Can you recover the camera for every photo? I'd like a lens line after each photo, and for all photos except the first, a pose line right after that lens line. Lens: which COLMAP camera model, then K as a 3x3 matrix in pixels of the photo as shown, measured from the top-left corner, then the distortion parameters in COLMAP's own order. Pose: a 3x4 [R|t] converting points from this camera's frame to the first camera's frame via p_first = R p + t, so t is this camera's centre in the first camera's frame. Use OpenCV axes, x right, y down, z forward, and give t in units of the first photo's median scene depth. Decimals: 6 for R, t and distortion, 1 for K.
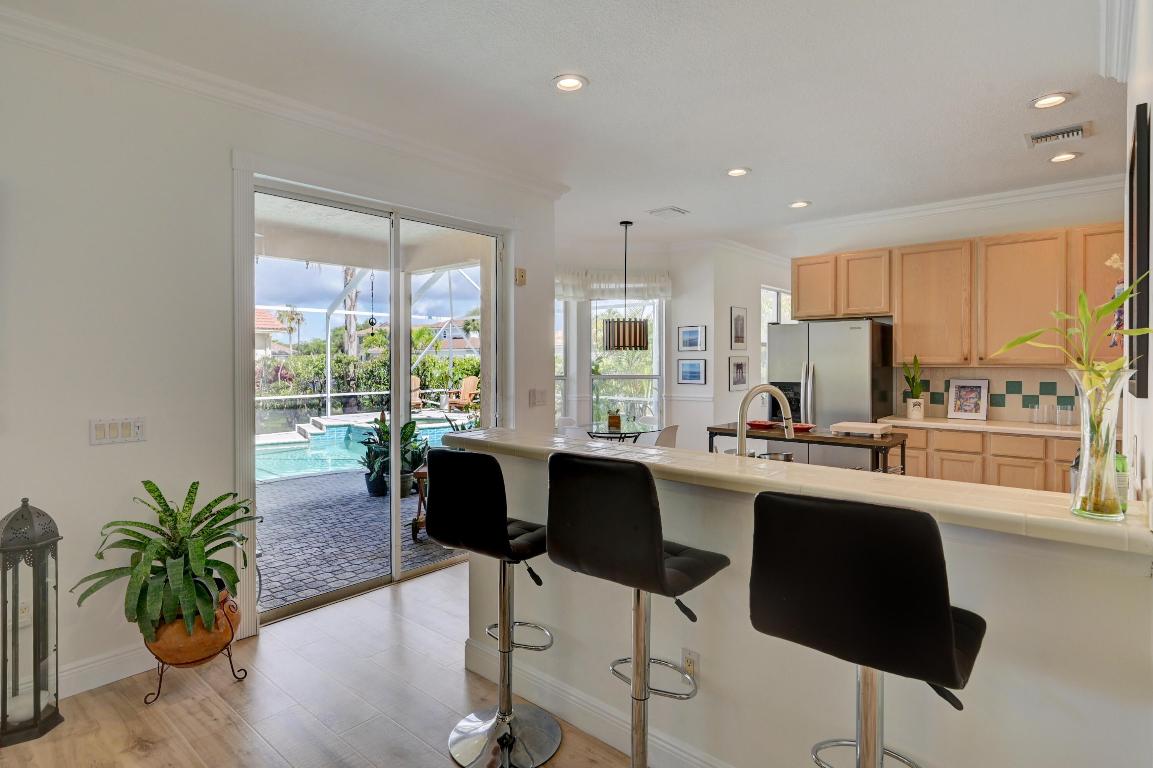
lens RADIAL K [[607.4, 0, 574.5], [0, 607.4, 364.8], [0, 0, 1]] dist [0.021121, -0.000152]
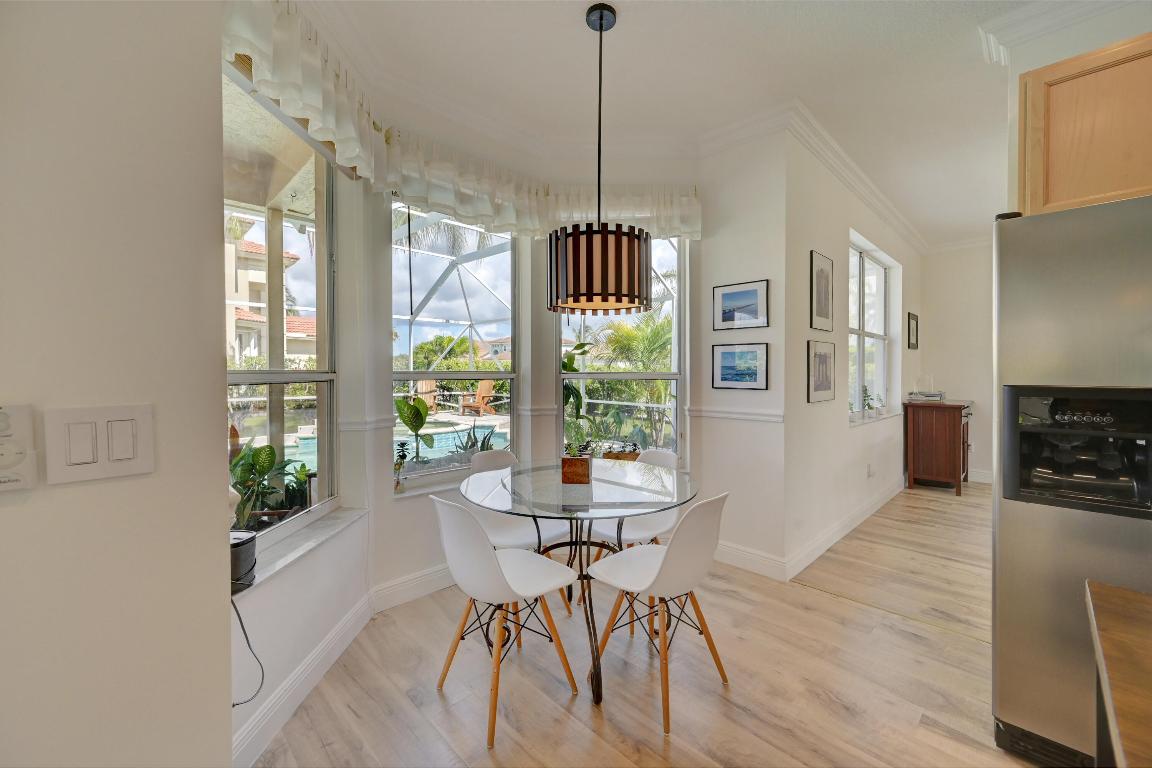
lens RADIAL K [[454.7, 0, 585.4], [0, 454.7, 379.9], [0, 0, 1]] dist [0.000537, -0.000039]
pose [[0.997007, -0.002053, -0.077280, 0.086923], [0.003650, 0.999783, 0.020519, 0.014133], [0.077221, -0.020740, 0.996798, 0.582587]]
